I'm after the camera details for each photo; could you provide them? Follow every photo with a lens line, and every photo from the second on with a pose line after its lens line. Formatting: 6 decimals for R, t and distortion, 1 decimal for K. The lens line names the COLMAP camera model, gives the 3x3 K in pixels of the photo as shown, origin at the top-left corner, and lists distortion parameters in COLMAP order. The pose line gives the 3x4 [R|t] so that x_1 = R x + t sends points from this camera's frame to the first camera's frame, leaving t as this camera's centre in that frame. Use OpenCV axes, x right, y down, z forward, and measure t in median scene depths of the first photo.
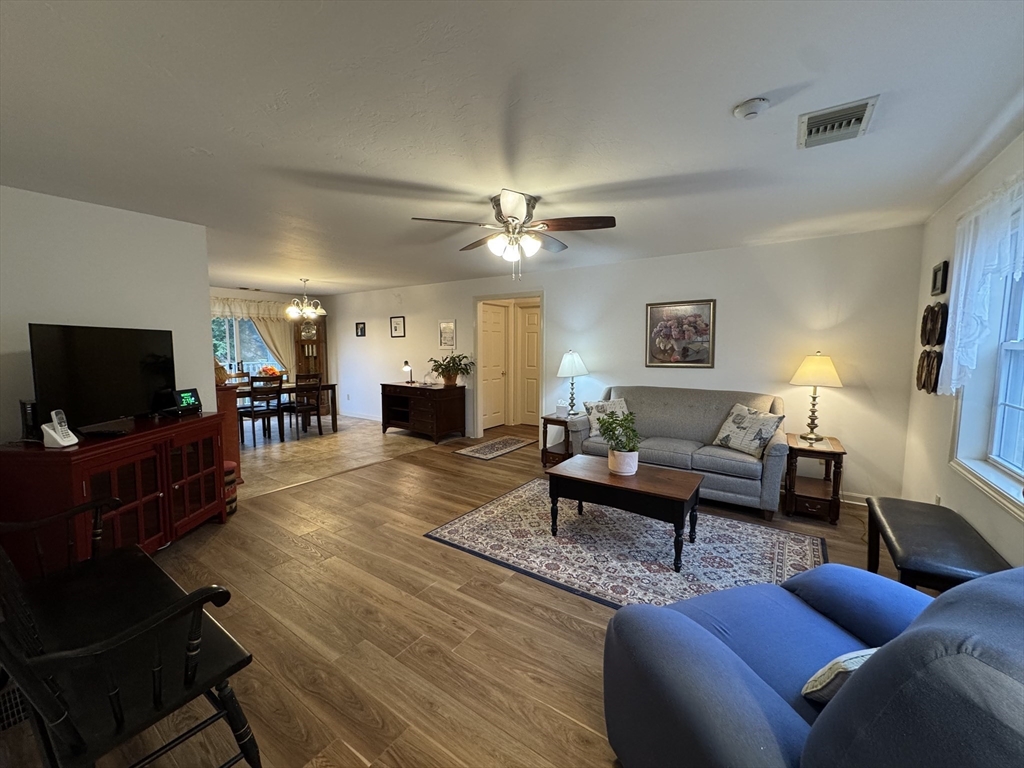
lens RADIAL K [[406.7, 0, 510.1], [0, 406.7, 382.3], [0, 0, 1]] dist [-0.000323, -0.000131]
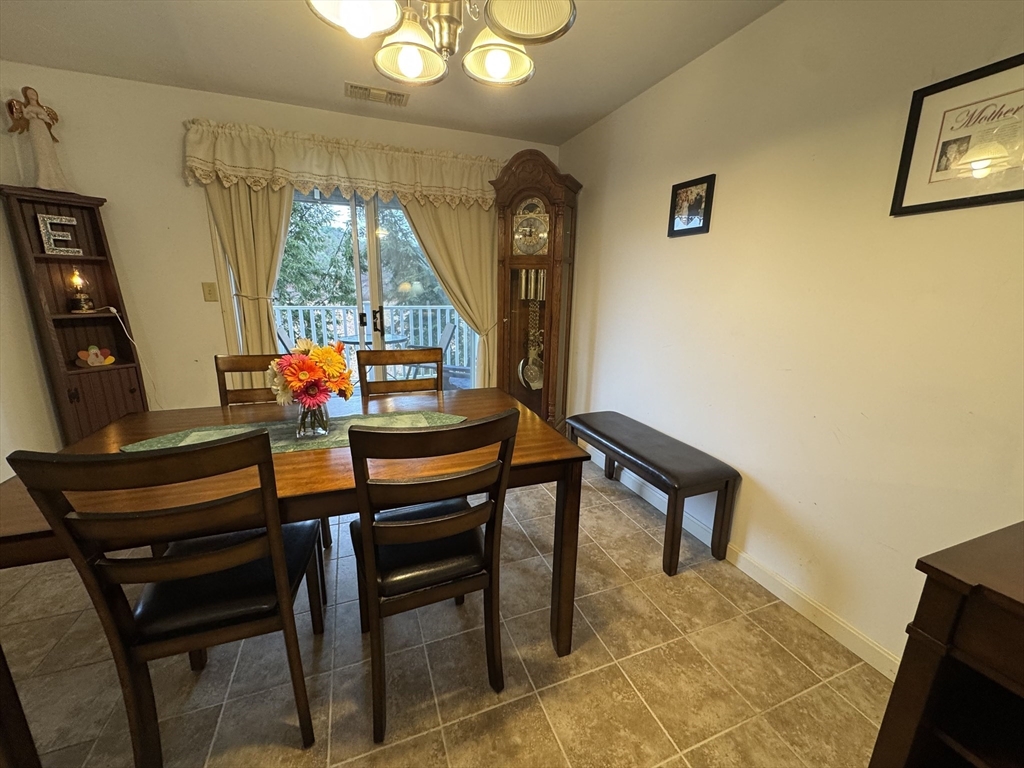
lens RADIAL K [[406.7, 0, 508.9], [0, 406.7, 383.3], [0, 0, 1]] dist [-0.000323, -0.000131]
pose [[0.827655, 0.146138, -0.541877, -0.611978], [-0.067840, 0.984475, 0.161884, -0.101567], [0.557122, -0.097223, 0.824720, 1.409291]]
